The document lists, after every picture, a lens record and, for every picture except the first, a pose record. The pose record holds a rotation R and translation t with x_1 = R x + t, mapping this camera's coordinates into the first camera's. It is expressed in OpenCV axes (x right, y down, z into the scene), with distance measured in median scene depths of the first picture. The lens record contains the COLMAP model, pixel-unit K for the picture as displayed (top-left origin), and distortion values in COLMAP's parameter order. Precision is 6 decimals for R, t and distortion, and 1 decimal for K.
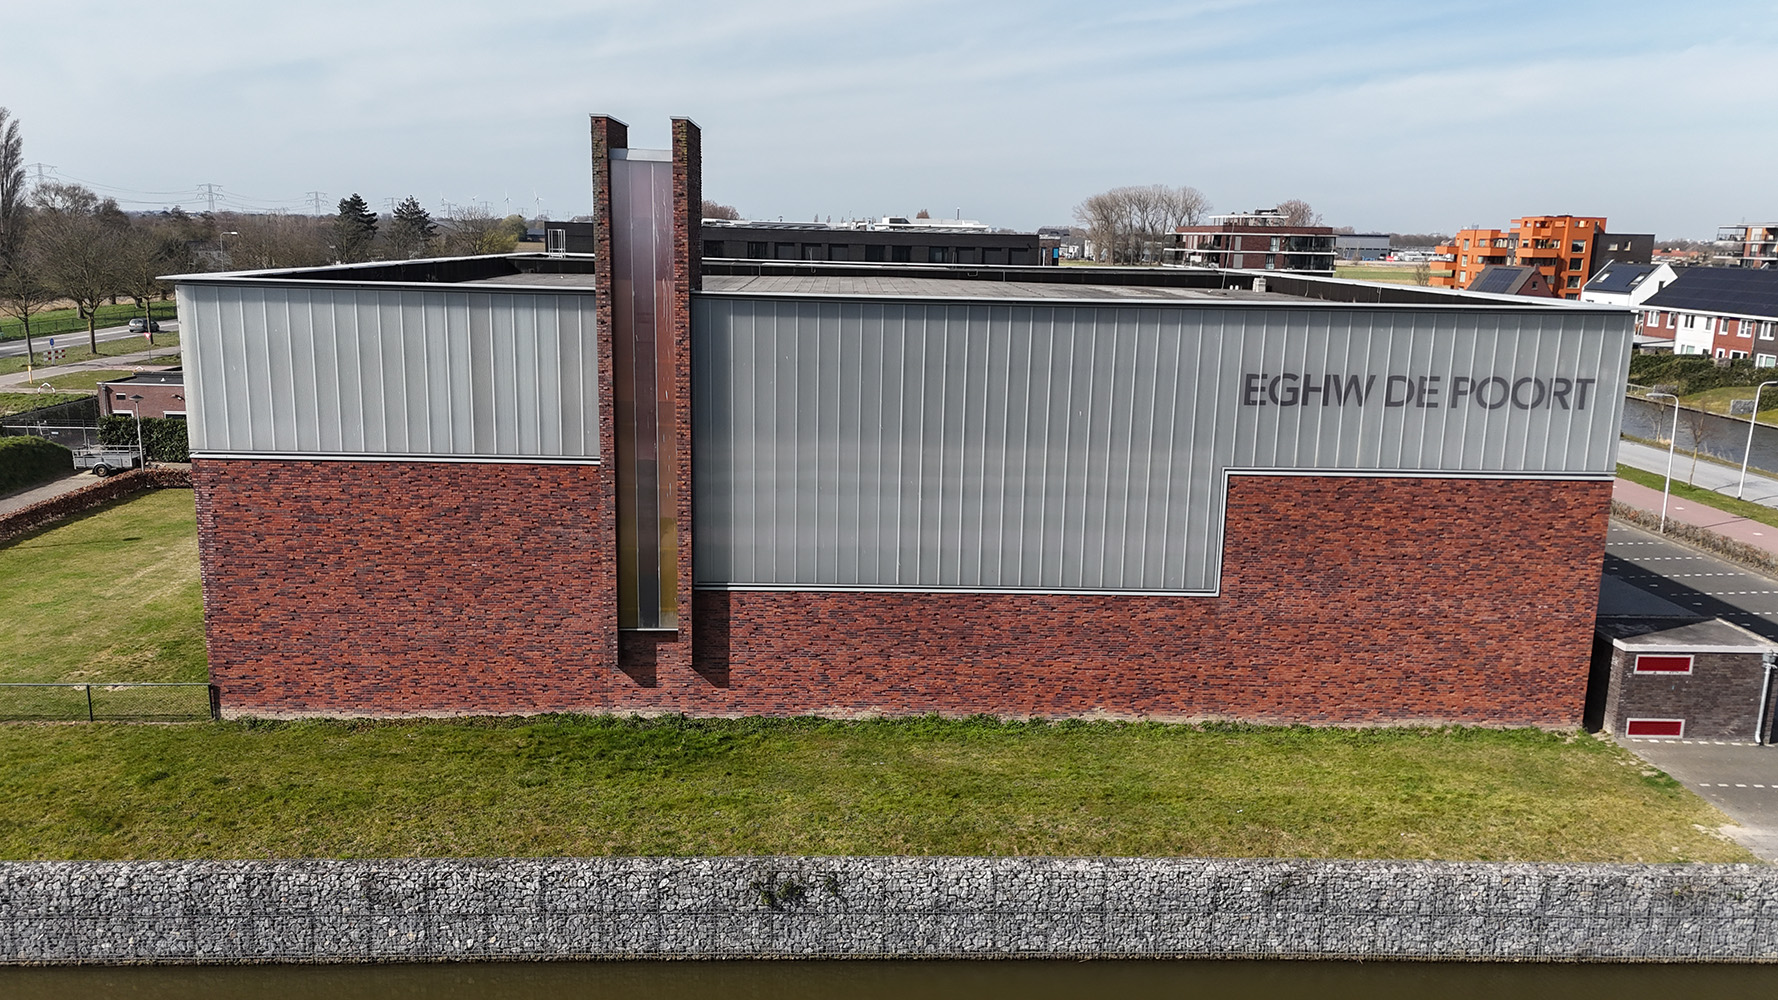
lens RADIAL K [[1310.1, 0, 888.9], [0, 1310.1, 500.9], [0, 0, 1]] dist [0.071299, -0.073942]
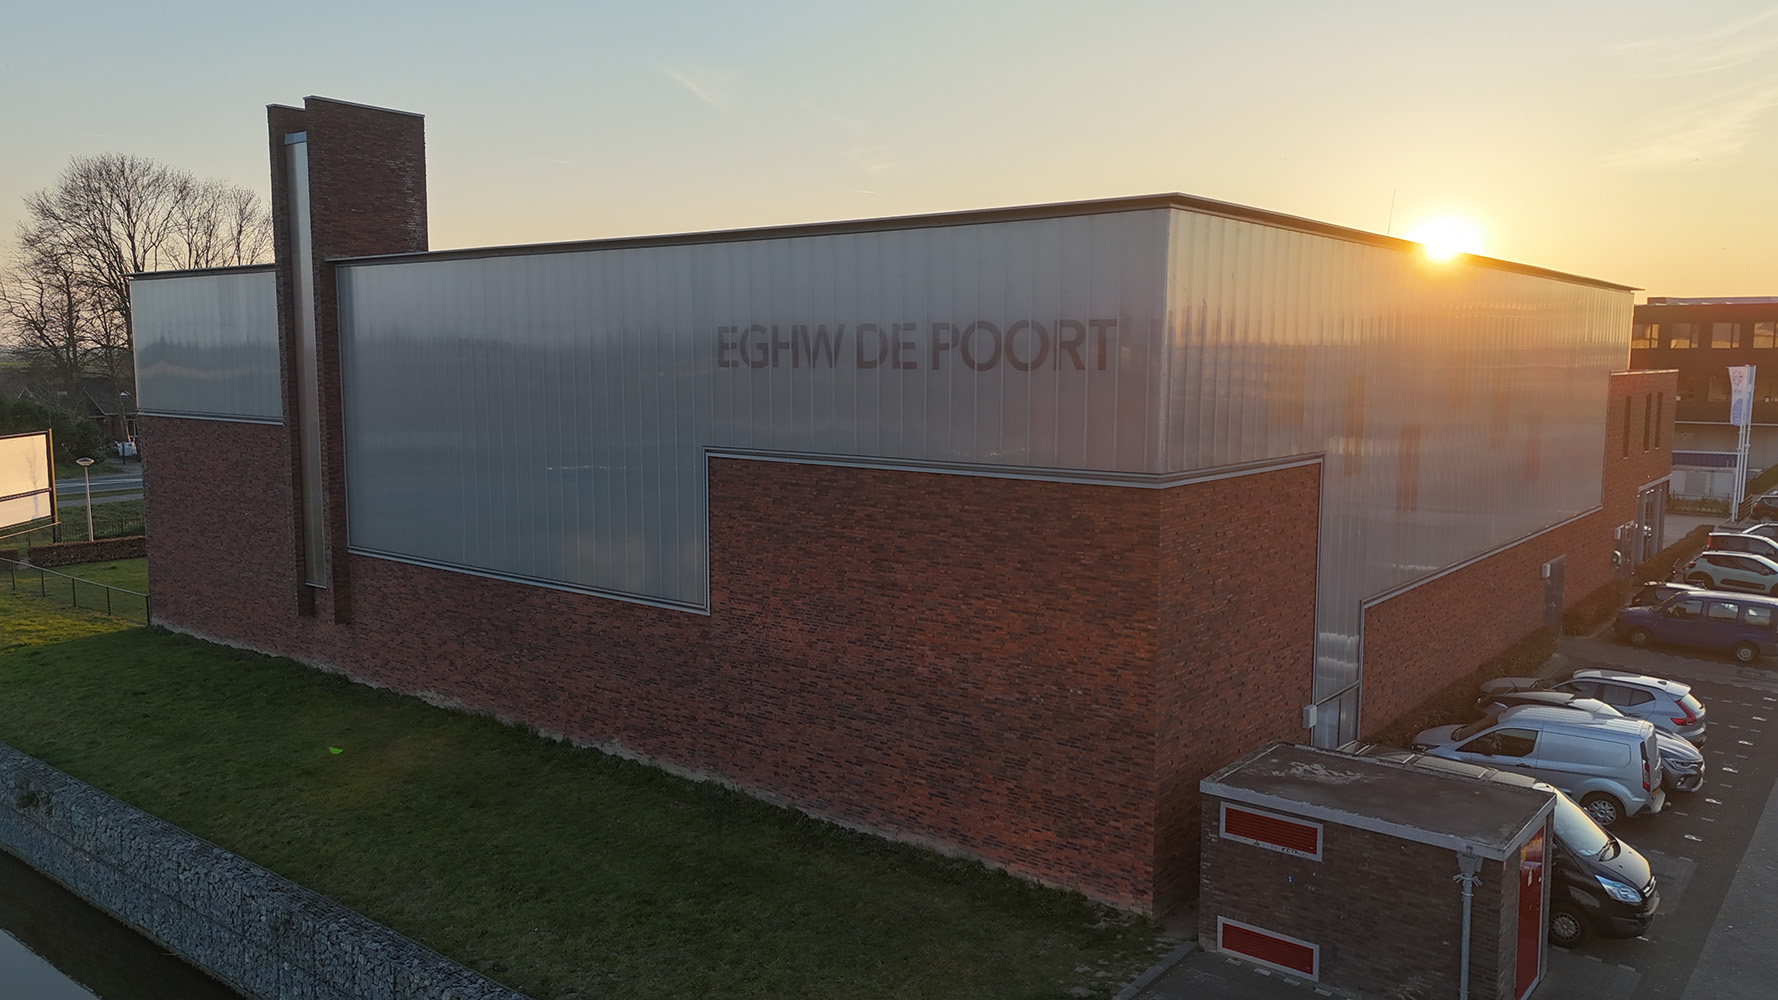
lens RADIAL K [[1310.1, 0, 894.0], [0, 1310.1, 485.6], [0, 0, 1]] dist [0.071299, -0.073942]
pose [[0.759307, 0.043408, -0.649283, 0.836562], [-0.116732, 0.990674, -0.070280, 0.038211], [0.640177, 0.129156, 0.757293, 0.475411]]
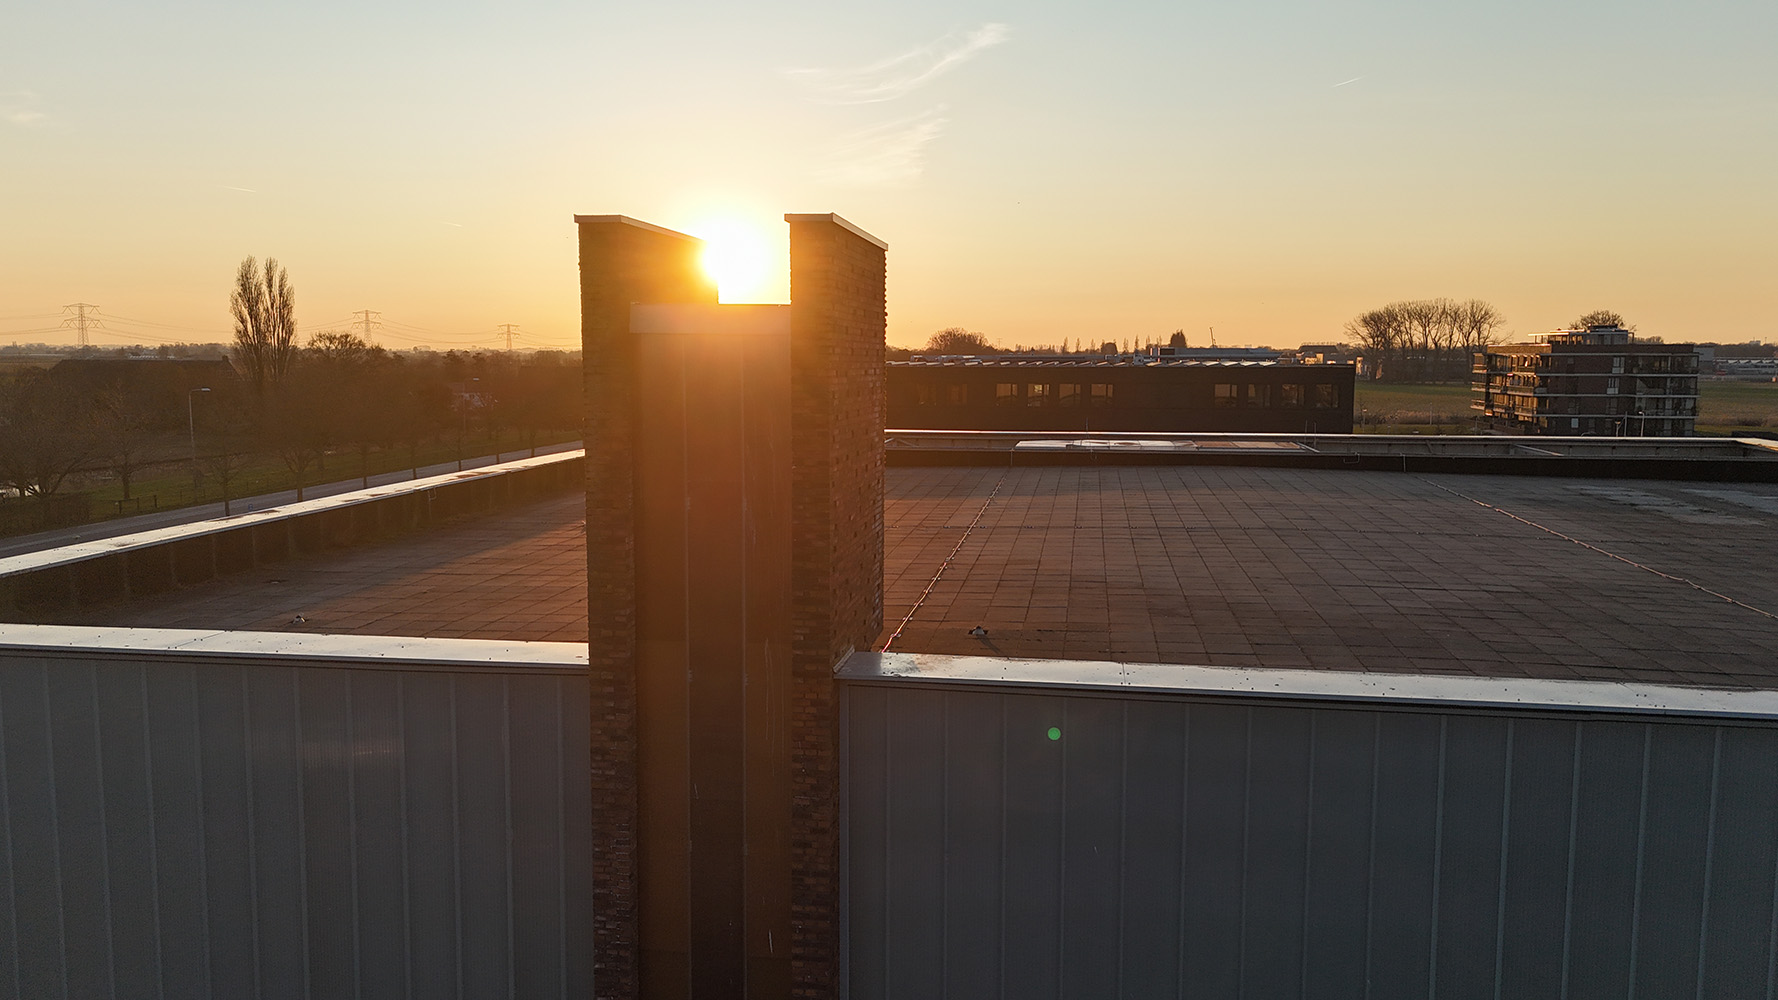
lens RADIAL K [[1310.1, 0, 891.0], [0, 1310.1, 503.4], [0, 0, 1]] dist [0.071299, -0.073942]
pose [[0.983201, 0.001013, -0.182523, -0.064242], [-0.017050, 0.996122, -0.086315, -0.164574], [0.181728, 0.087977, 0.979405, 0.599700]]
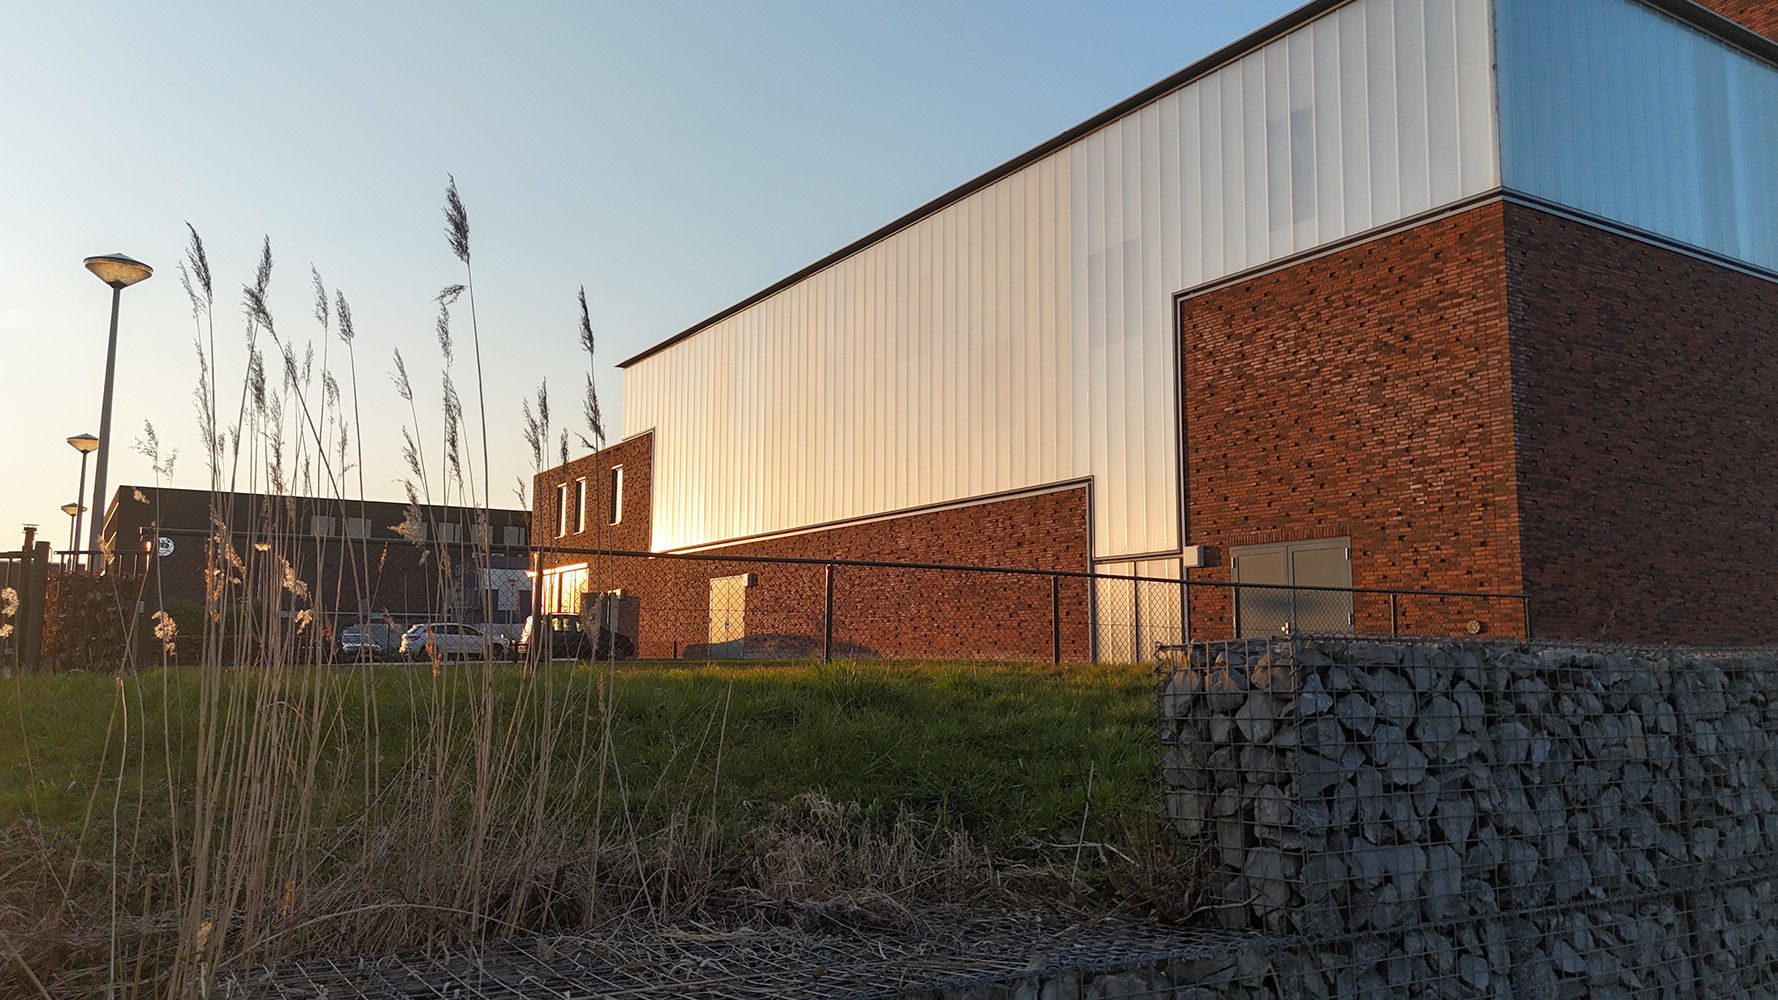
lens RADIAL K [[1310.1, 0, 886.8], [0, 1310.1, 490.0], [0, 0, 1]] dist [0.071299, -0.073942]
pose [[0.860925, 0.047469, 0.506512, -1.010338], [0.112240, 0.953379, -0.280125, 0.217372], [-0.496195, 0.298017, 0.815461, 0.656705]]
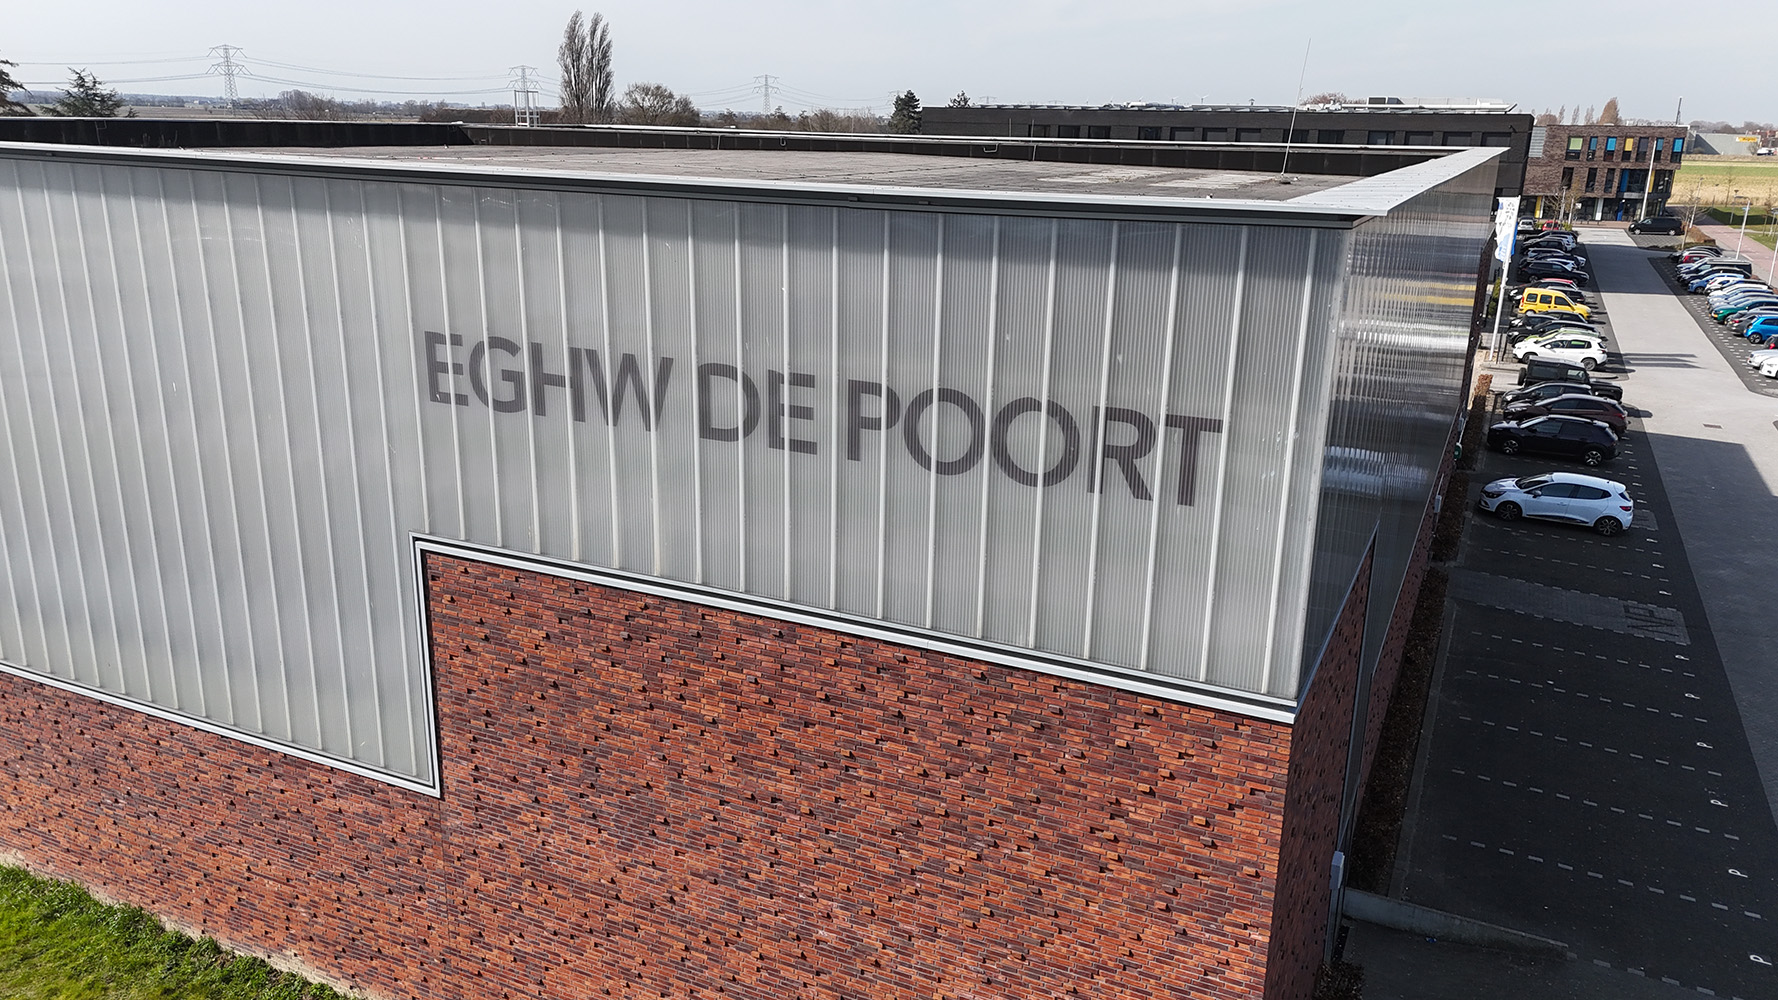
lens RADIAL K [[1310.1, 0, 898.0], [0, 1310.1, 496.7], [0, 0, 1]] dist [0.071299, -0.073942]
pose [[0.887485, 0.122548, -0.444244, 0.597309], [-0.092415, 0.991739, 0.088957, -0.092883], [0.451475, -0.037893, 0.891479, 0.657314]]
